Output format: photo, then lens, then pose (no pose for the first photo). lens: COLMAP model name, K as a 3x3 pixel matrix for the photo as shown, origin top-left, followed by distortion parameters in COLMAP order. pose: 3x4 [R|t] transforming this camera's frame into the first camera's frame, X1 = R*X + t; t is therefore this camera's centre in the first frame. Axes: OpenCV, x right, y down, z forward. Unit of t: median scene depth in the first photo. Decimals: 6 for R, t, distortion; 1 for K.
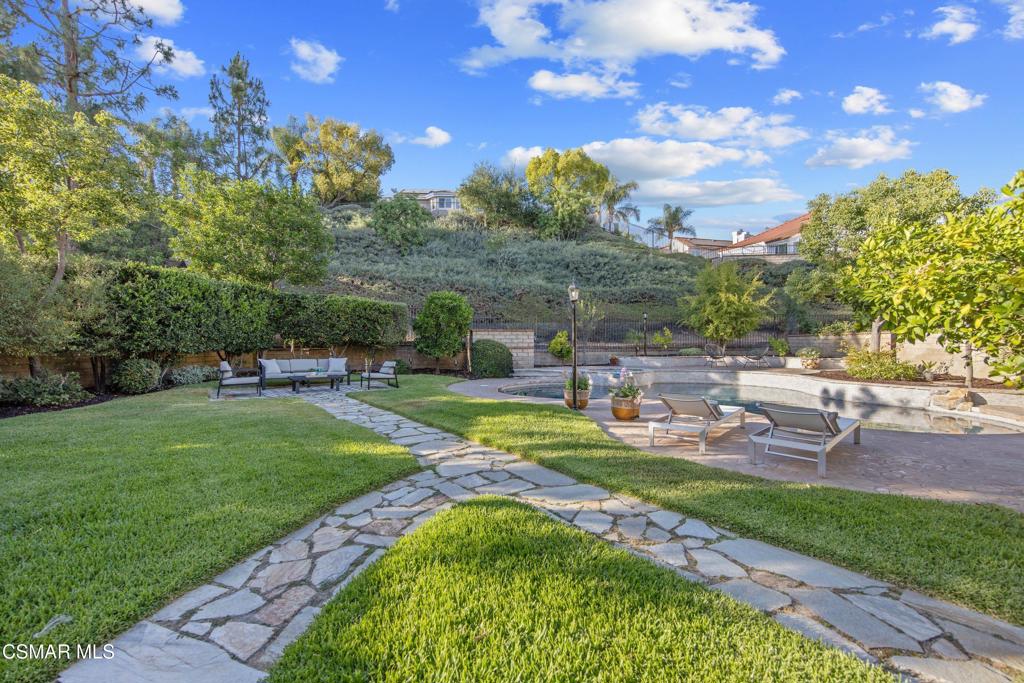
lens RADIAL K [[411.8, 0, 507.3], [0, 411.8, 343.5], [0, 0, 1]] dist [0.007397, -0.000148]
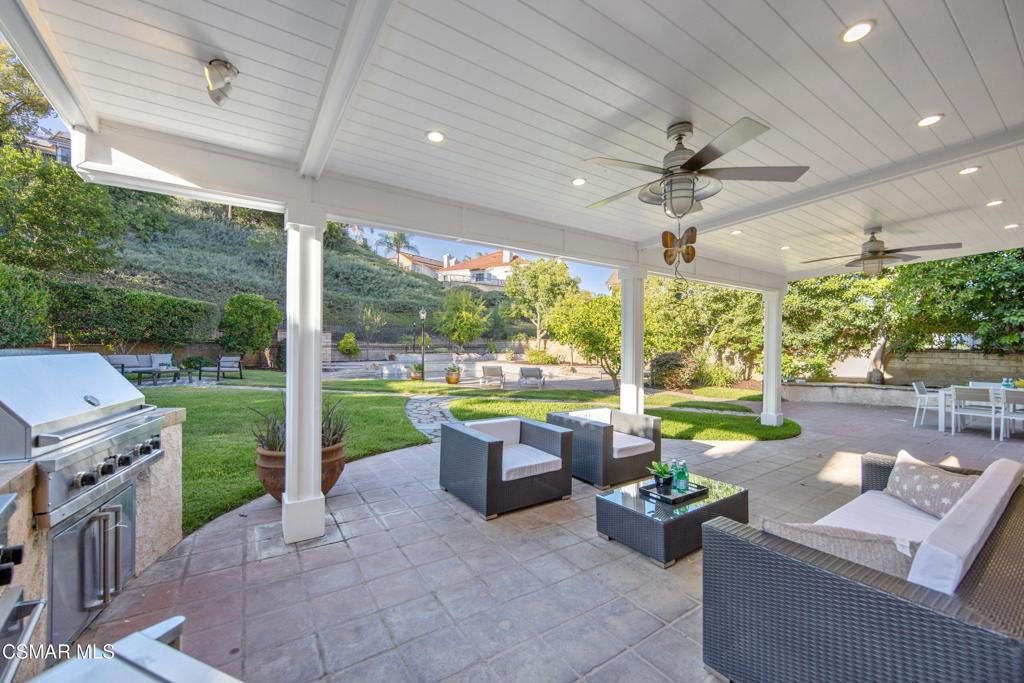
lens RADIAL K [[417.4, 0, 512.0], [0, 417.4, 341.5], [0, 0, 1]] dist [0.001717, -0.000021]
pose [[0.763714, 0.018209, 0.645298, -0.309798], [-0.013908, 0.999834, -0.011754, 0.003011], [-0.645405, 0.000002, 0.763840, -0.268802]]
